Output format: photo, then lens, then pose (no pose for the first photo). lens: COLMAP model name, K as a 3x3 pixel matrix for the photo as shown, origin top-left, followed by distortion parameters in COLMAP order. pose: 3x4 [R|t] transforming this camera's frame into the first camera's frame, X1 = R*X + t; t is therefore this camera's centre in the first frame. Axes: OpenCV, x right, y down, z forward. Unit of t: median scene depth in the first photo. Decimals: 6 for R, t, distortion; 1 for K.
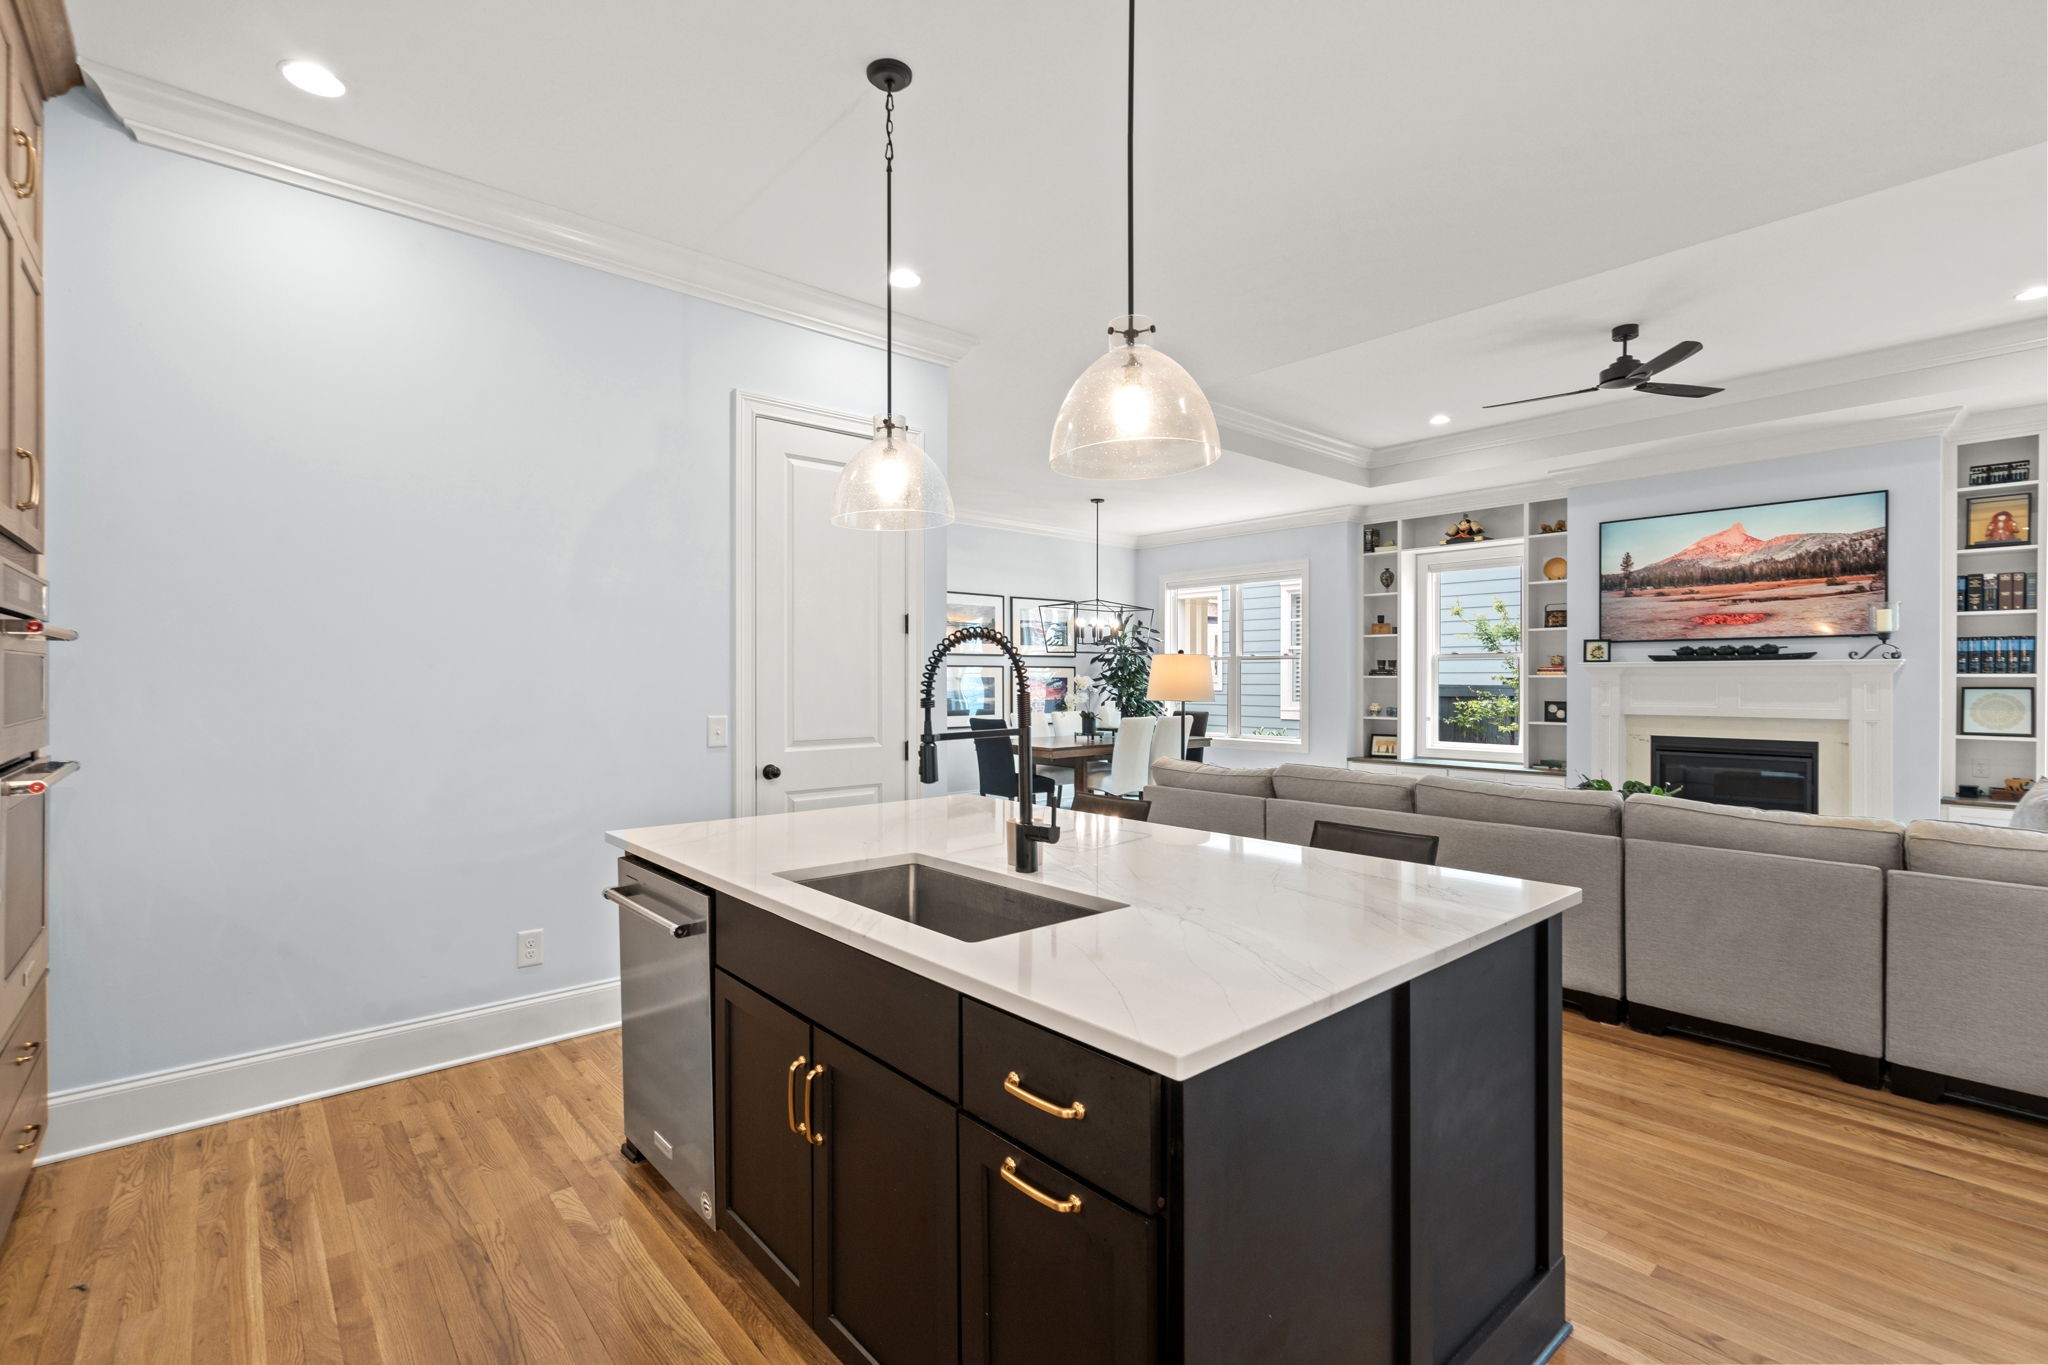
lens RADIAL K [[923.9, 0, 1022.3], [0, 923.9, 666.7], [0, 0, 1]] dist [-0.001153, -0.000022]
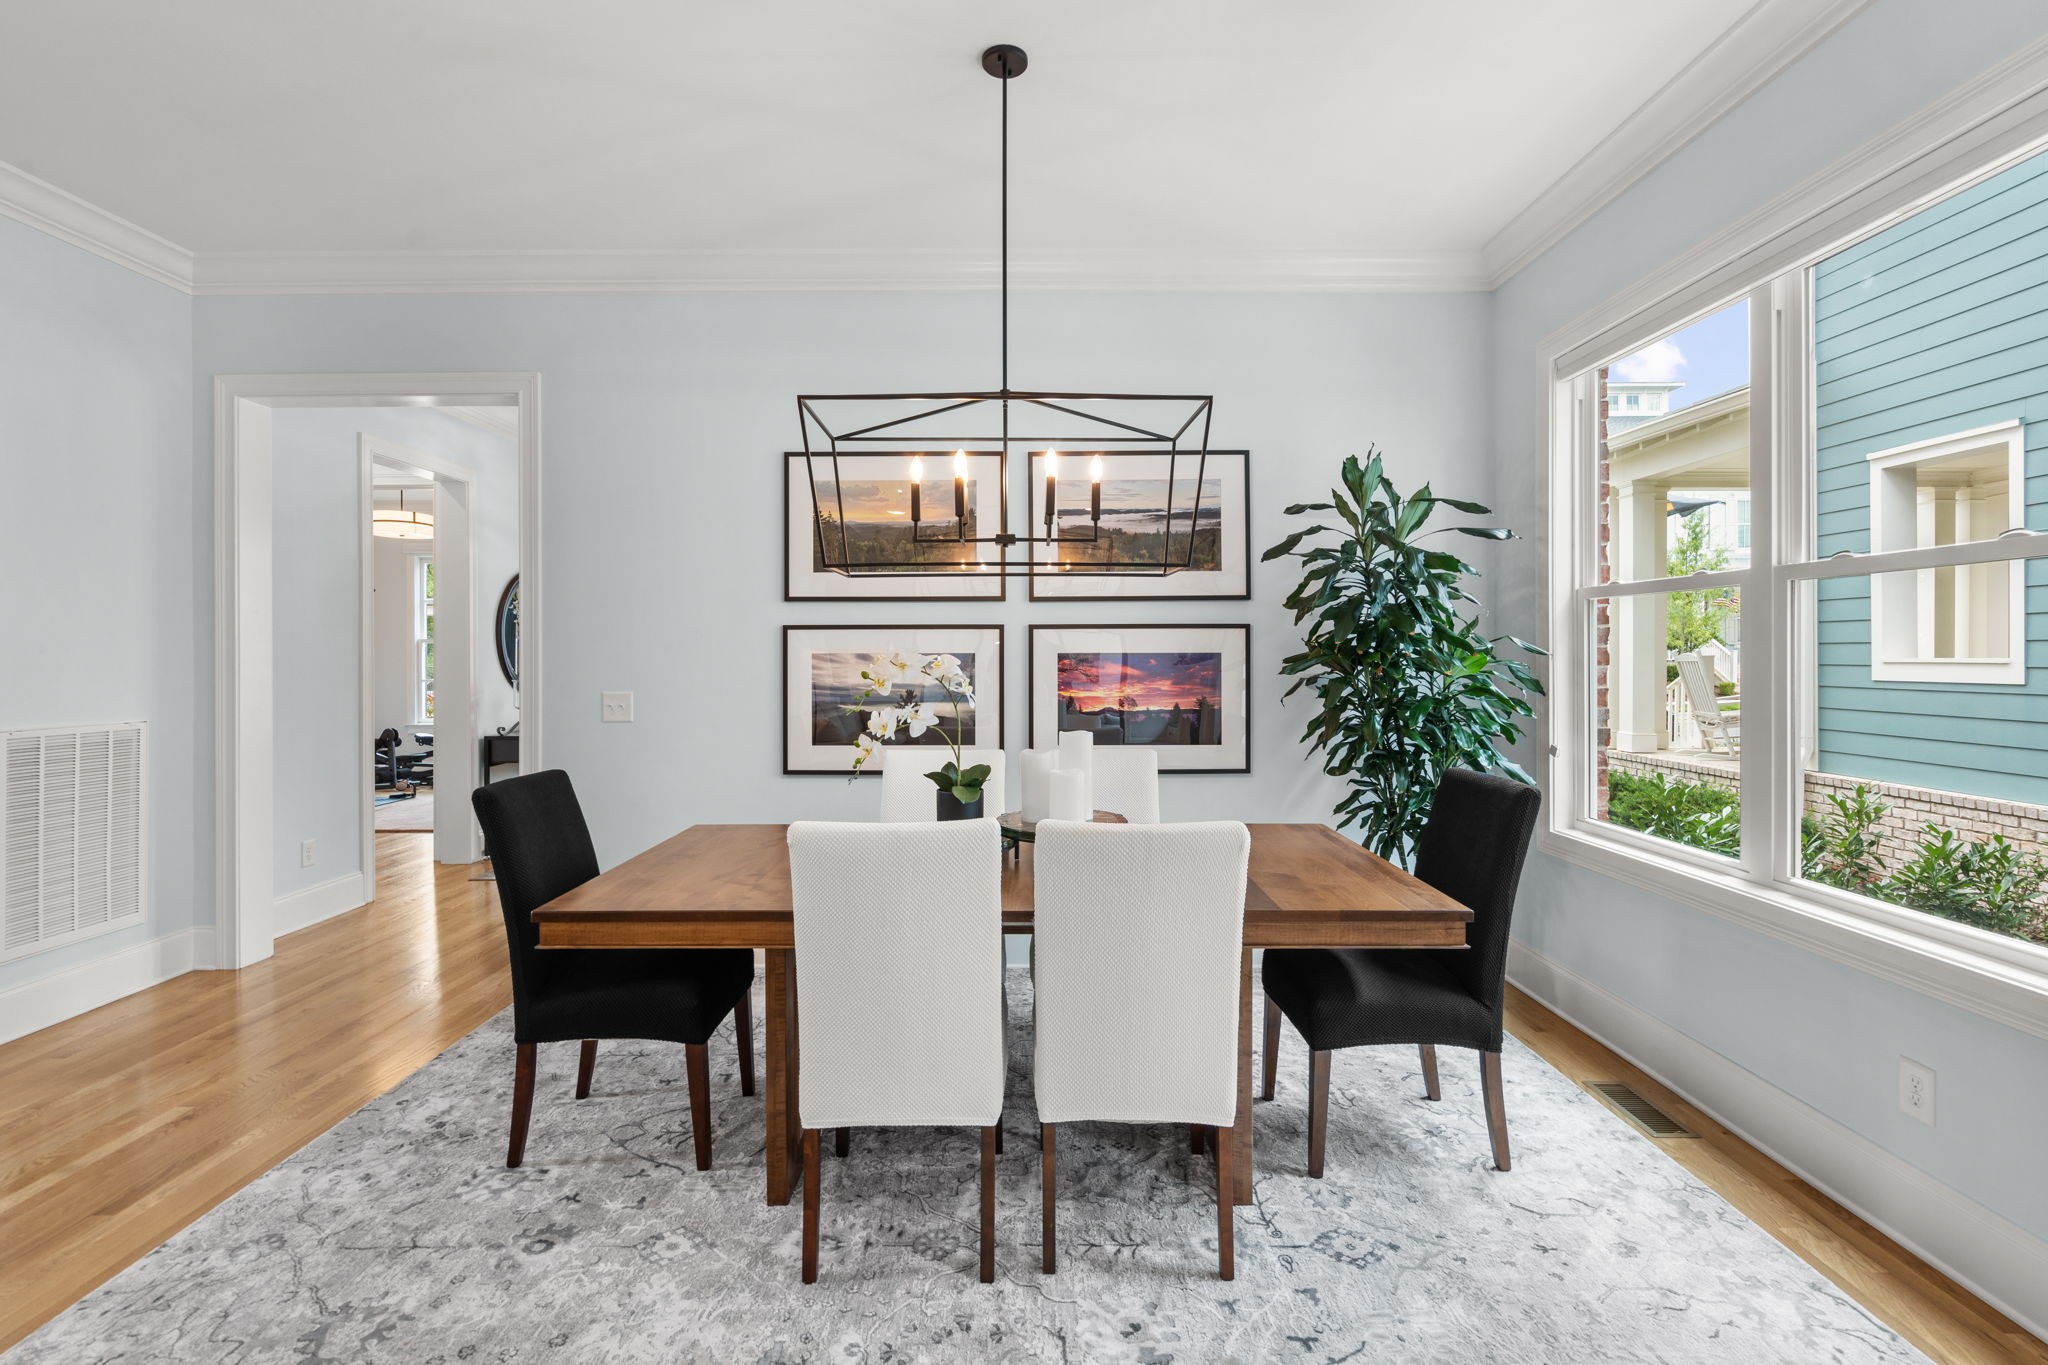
lens RADIAL K [[923.9, 0, 1022.3], [0, 923.9, 666.7], [0, 0, 1]] dist [-0.001153, -0.000022]
pose [[0.751226, -0.006603, -0.660012, 0.243454], [0.019660, 0.999730, 0.012374, 0.011138], [0.659752, -0.022272, 0.751153, 0.672827]]
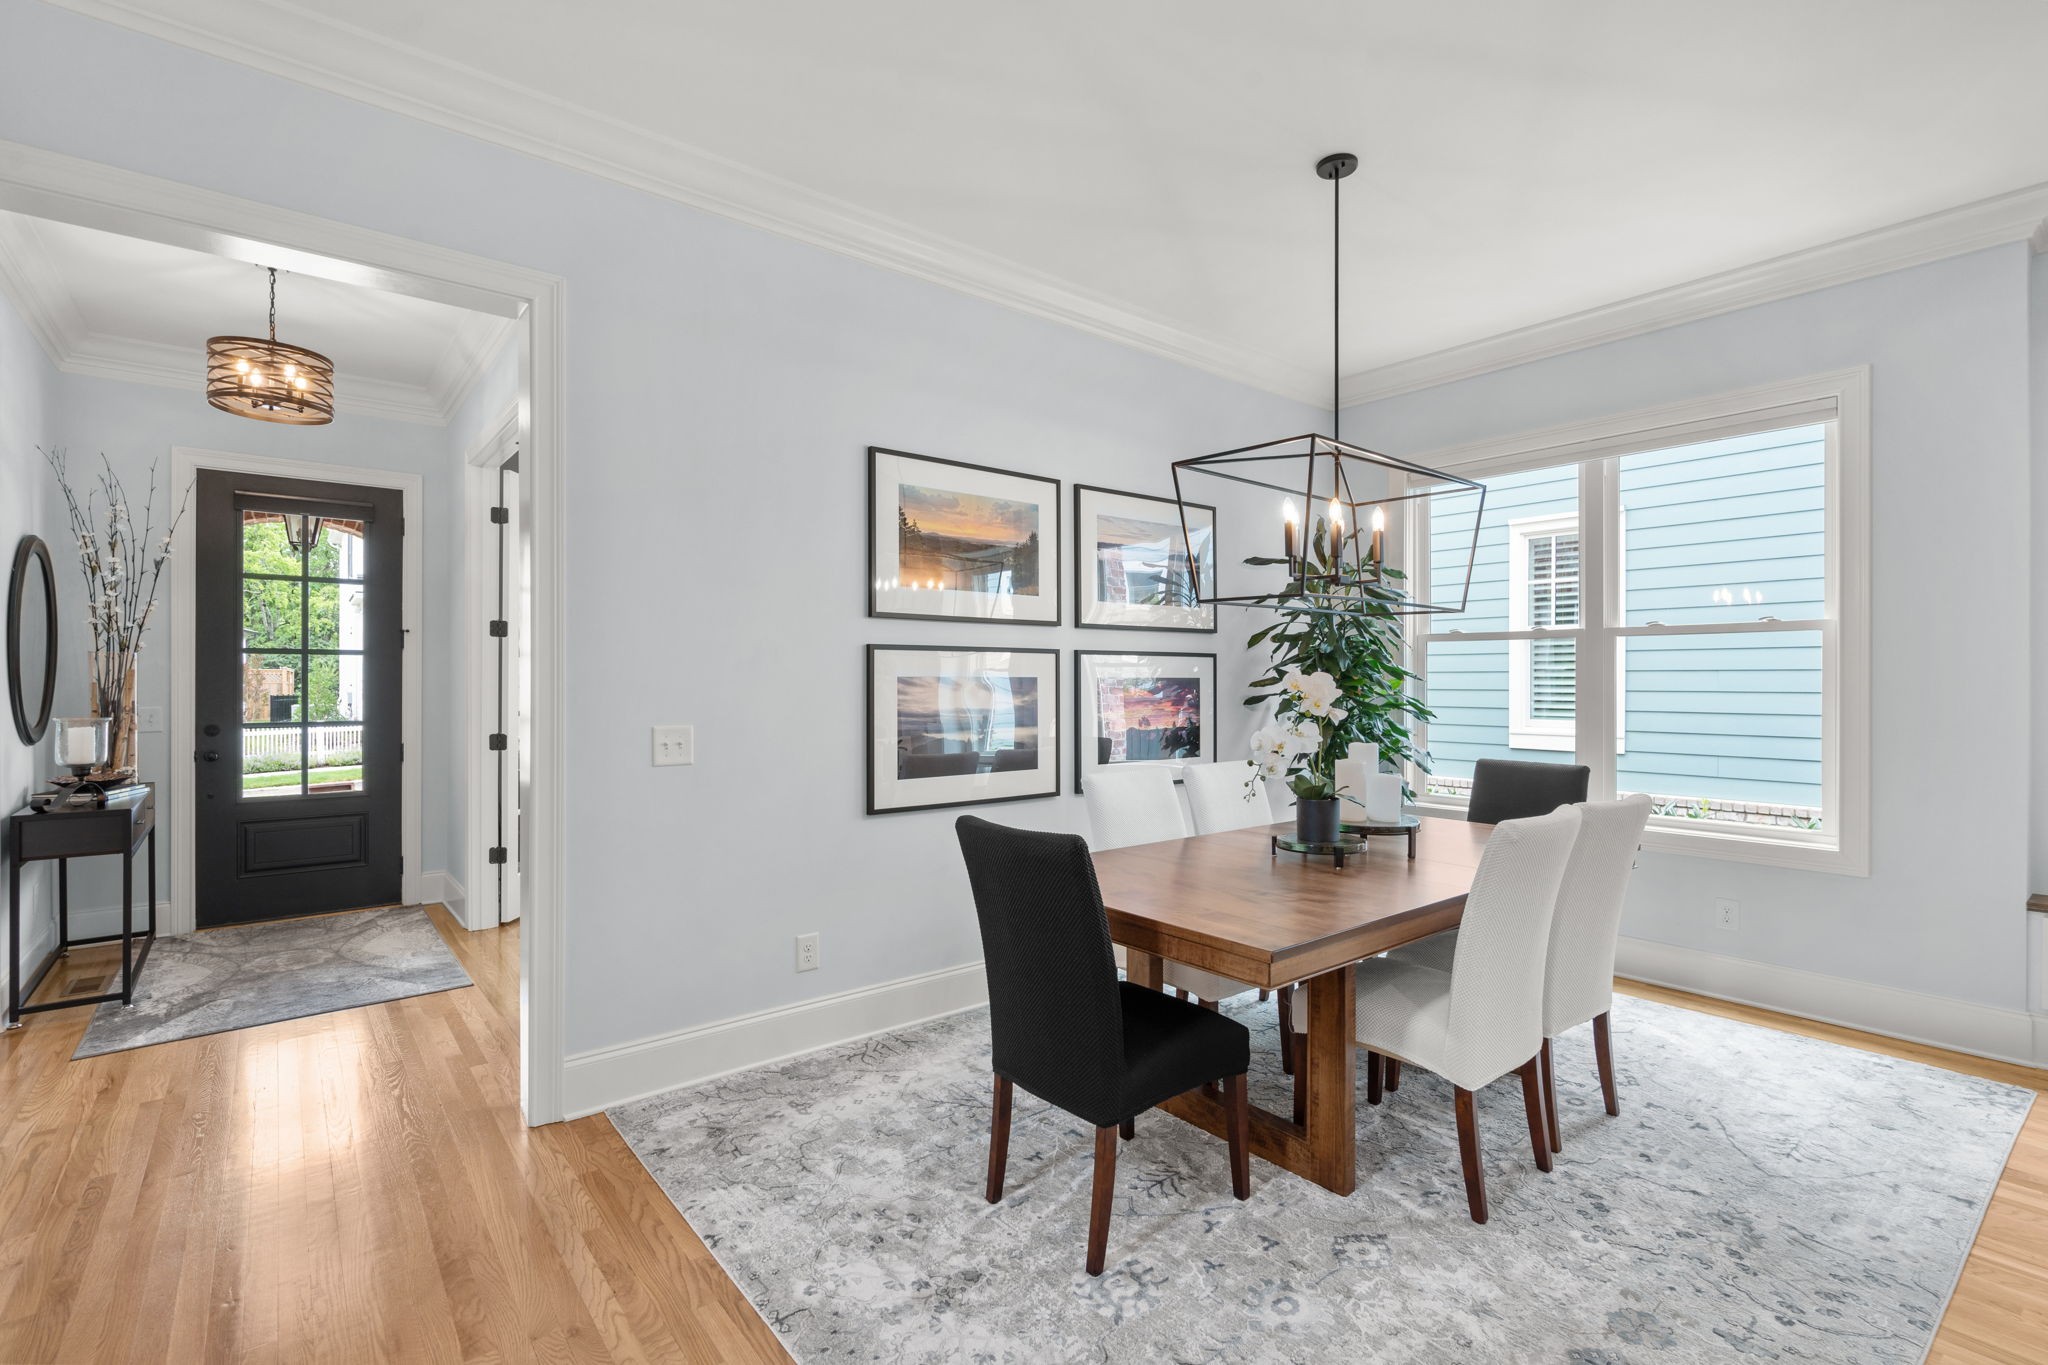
lens RADIAL K [[937.5, 0, 1024.0], [0, 937.5, 682.5], [0, 0, 1]] dist [-0.002912, -0.000268]
pose [[0.999196, -0.008367, -0.039210, -0.019132], [0.009115, 0.999779, 0.018929, 0.004584], [0.039043, -0.019271, 0.999052, 0.556317]]
